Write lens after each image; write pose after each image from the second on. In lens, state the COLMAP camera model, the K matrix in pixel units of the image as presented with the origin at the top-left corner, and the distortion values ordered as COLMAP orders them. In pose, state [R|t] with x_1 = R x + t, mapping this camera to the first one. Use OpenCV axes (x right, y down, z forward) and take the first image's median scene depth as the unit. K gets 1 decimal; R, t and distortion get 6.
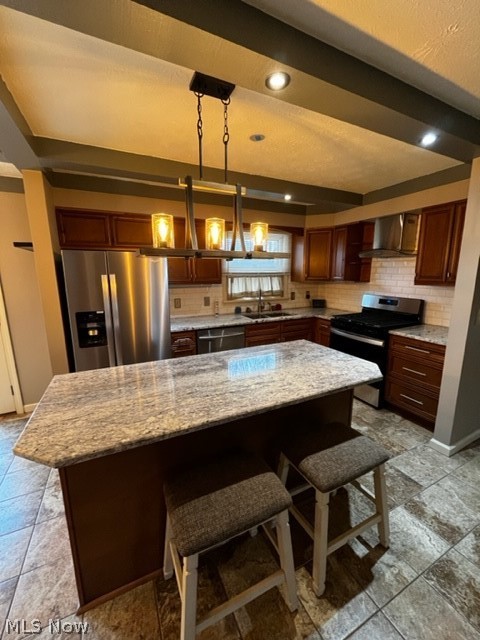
lens RADIAL K [[260.9, 0, 239.0], [0, 260.9, 320.6], [0, 0, 1]] dist [-0.004251, -0.000727]
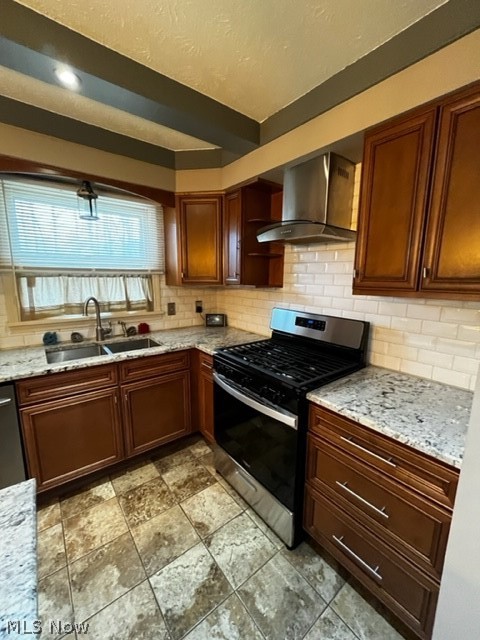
lens RADIAL K [[260.9, 0, 241.0], [0, 260.9, 320.1], [0, 0, 1]] dist [-0.004251, -0.000727]
pose [[0.977434, -0.018437, 0.210433, 0.273730], [0.021879, 0.999662, -0.014041, -0.065231], [-0.210103, 0.018328, 0.977507, 0.426402]]
